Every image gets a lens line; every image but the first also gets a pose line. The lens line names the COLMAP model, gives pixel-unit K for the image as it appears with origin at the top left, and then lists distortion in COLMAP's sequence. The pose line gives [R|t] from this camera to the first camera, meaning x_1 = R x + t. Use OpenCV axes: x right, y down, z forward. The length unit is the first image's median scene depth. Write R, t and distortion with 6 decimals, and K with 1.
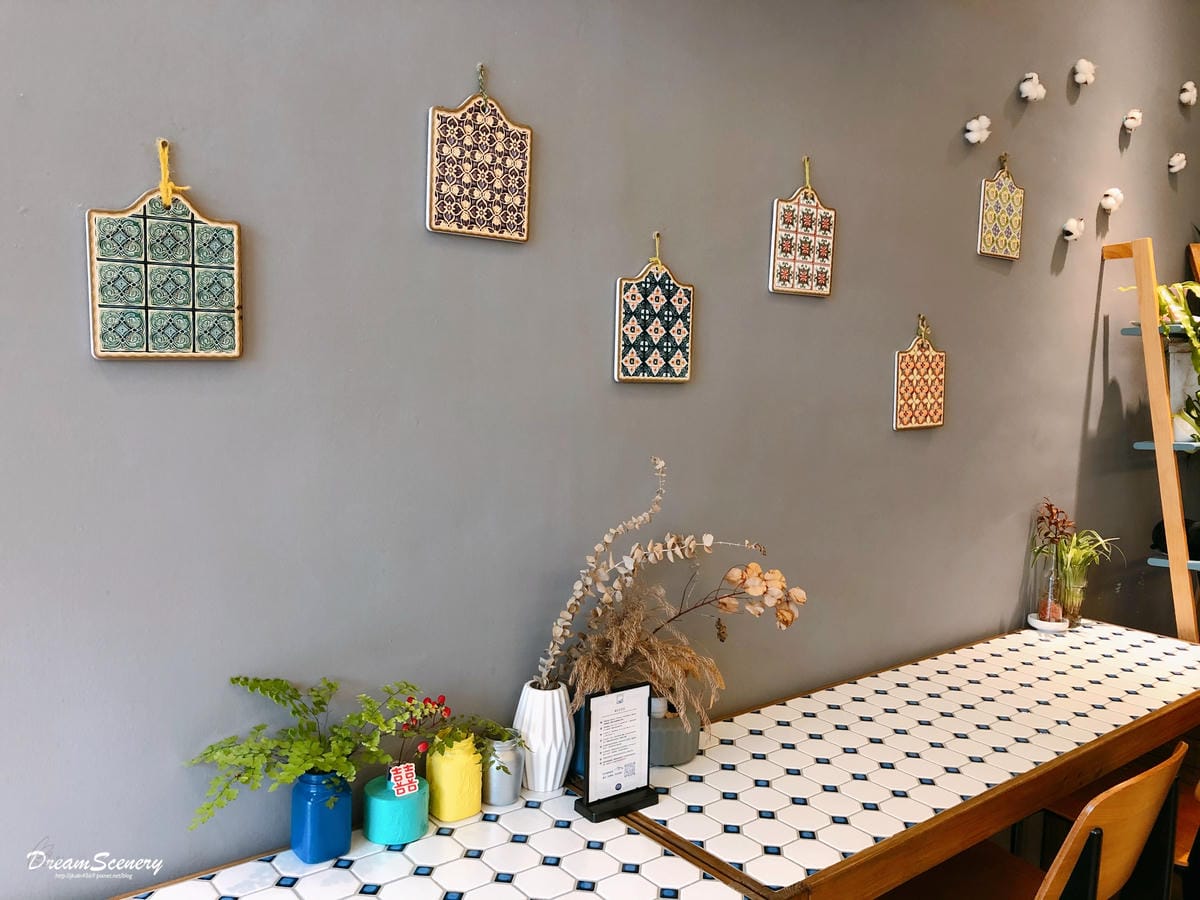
lens RADIAL K [[986.0, 0, 595.6], [0, 986.0, 453.8], [0, 0, 1]] dist [0.024613, -0.018876]
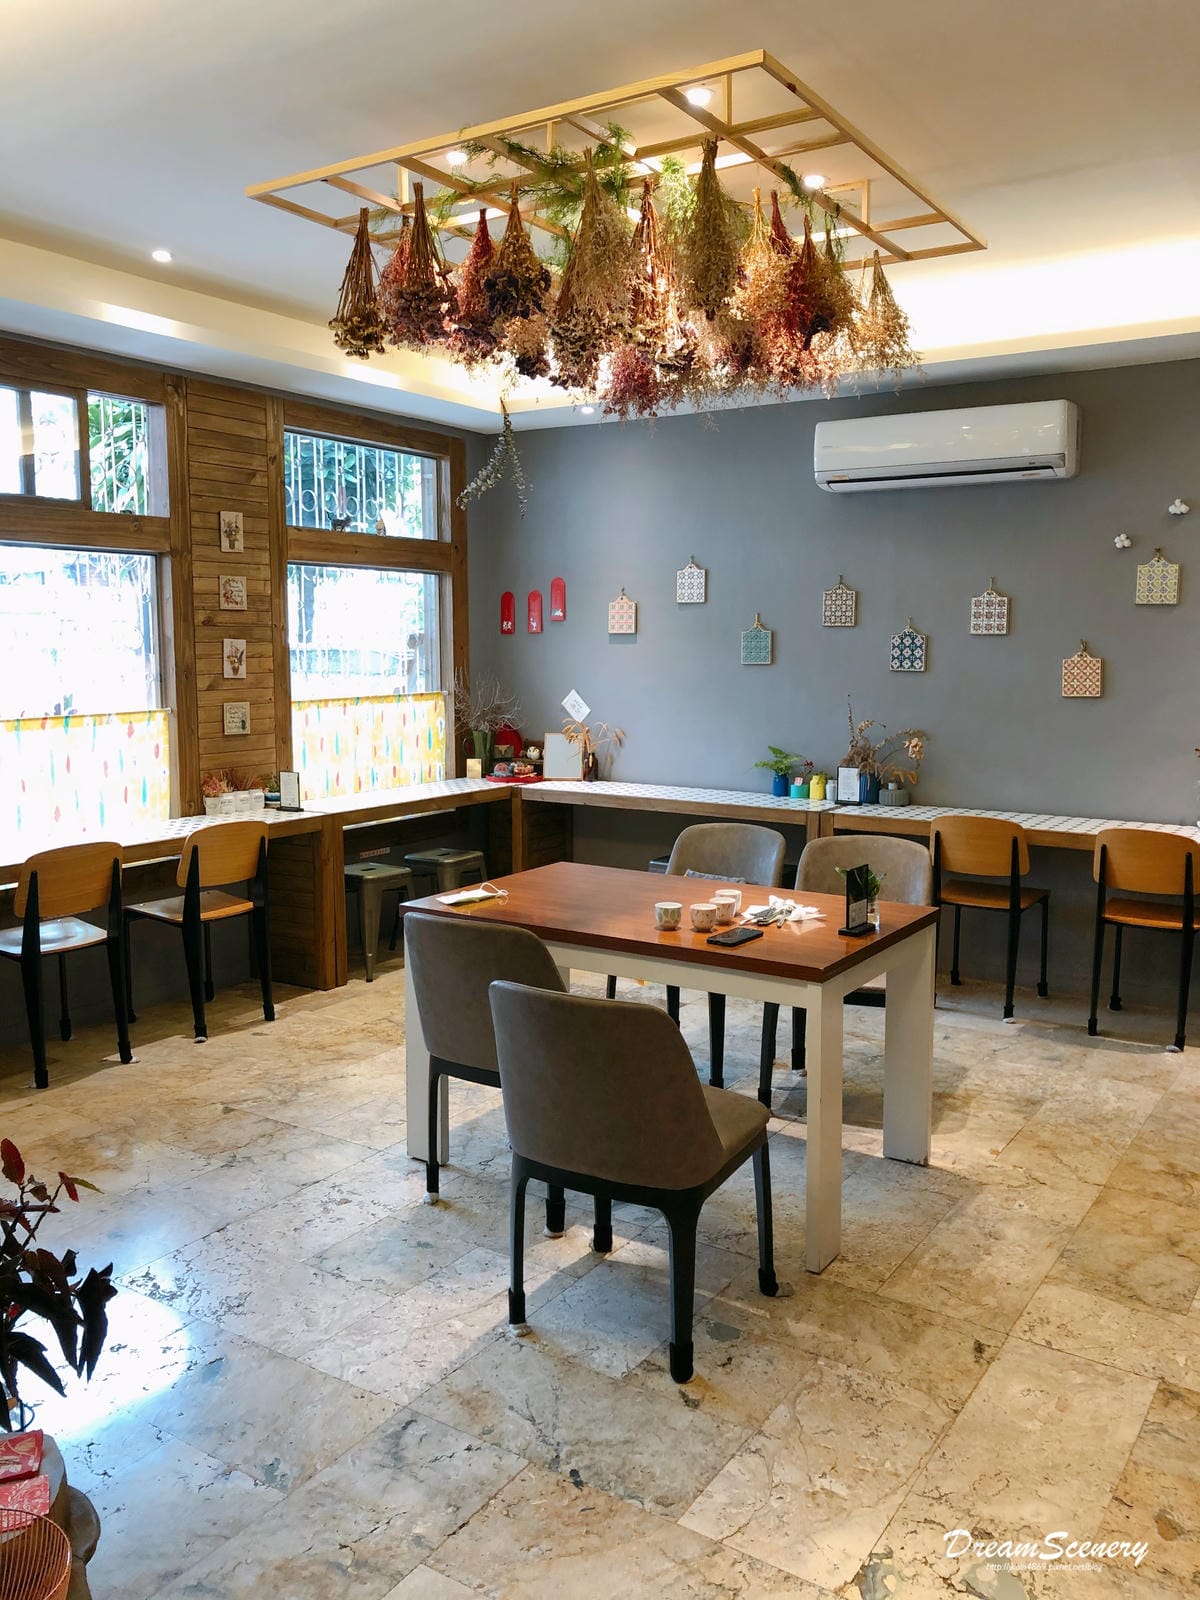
lens RADIAL K [[1314.7, 0, 607.5], [0, 1314.7, 788.7], [0, 0, 1]] dist [0.024613, -0.018876]
pose [[0.302362, 0.090382, -0.948899, 2.960739], [-0.084268, 0.994131, 0.067839, 0.066154], [0.949461, 0.059450, 0.308203, -0.805731]]
